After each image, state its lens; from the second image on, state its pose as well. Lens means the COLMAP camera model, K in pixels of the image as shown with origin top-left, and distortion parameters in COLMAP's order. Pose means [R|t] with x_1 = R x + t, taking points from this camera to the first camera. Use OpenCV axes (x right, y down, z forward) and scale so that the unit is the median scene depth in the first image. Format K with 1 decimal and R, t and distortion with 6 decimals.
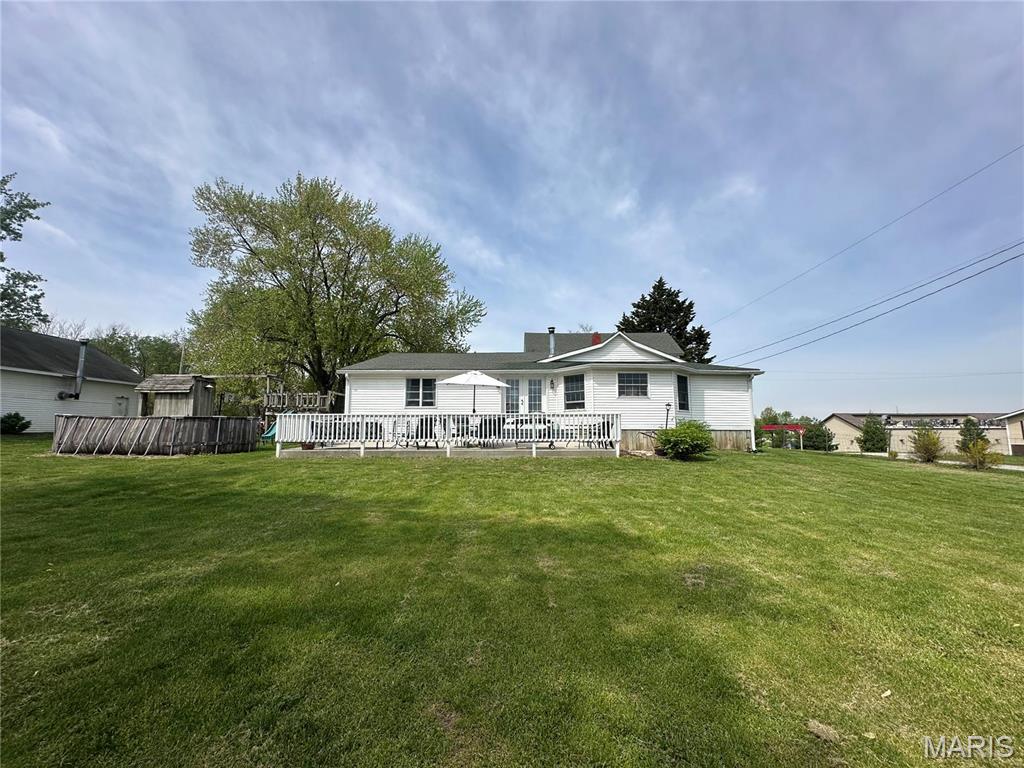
lens RADIAL K [[408.3, 0, 510.7], [0, 408.3, 385.1], [0, 0, 1]] dist [-0.004070, 0.000625]
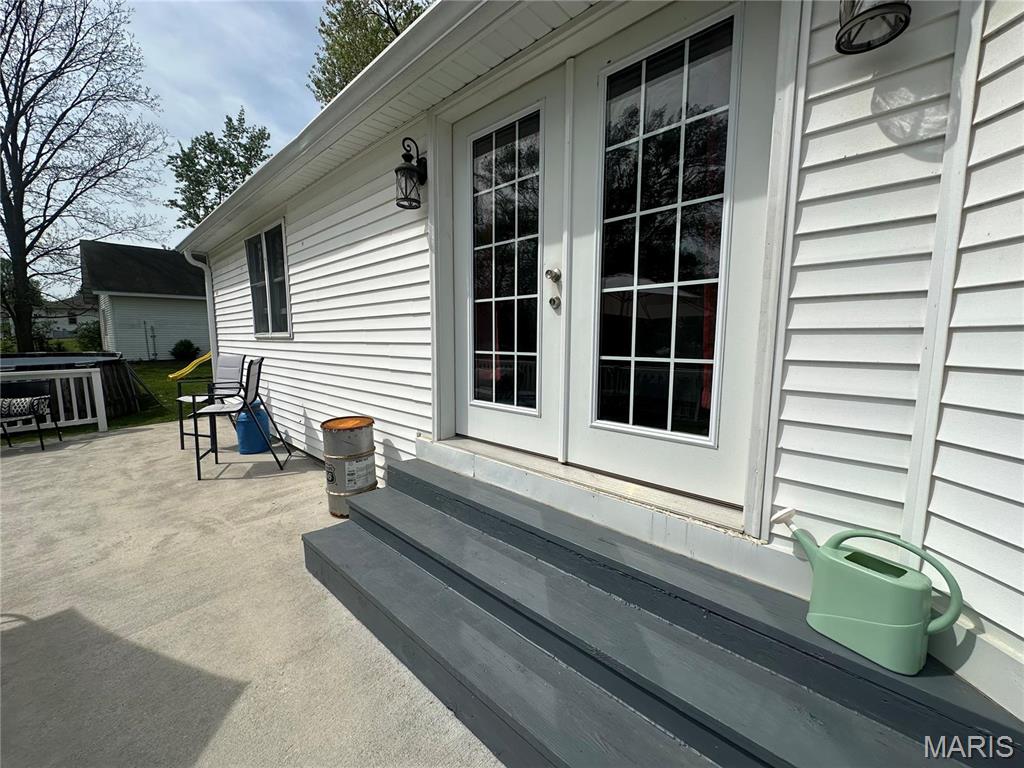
lens RADIAL K [[417.4, 0, 514.3], [0, 417.4, 383.4], [0, 0, 1]] dist [0.001623, 0.000228]
pose [[0.719680, 0.074064, -0.690344, 0.112157], [0.089320, 0.976156, 0.197844, 0.044069], [0.688537, -0.204045, 0.695904, 0.909383]]
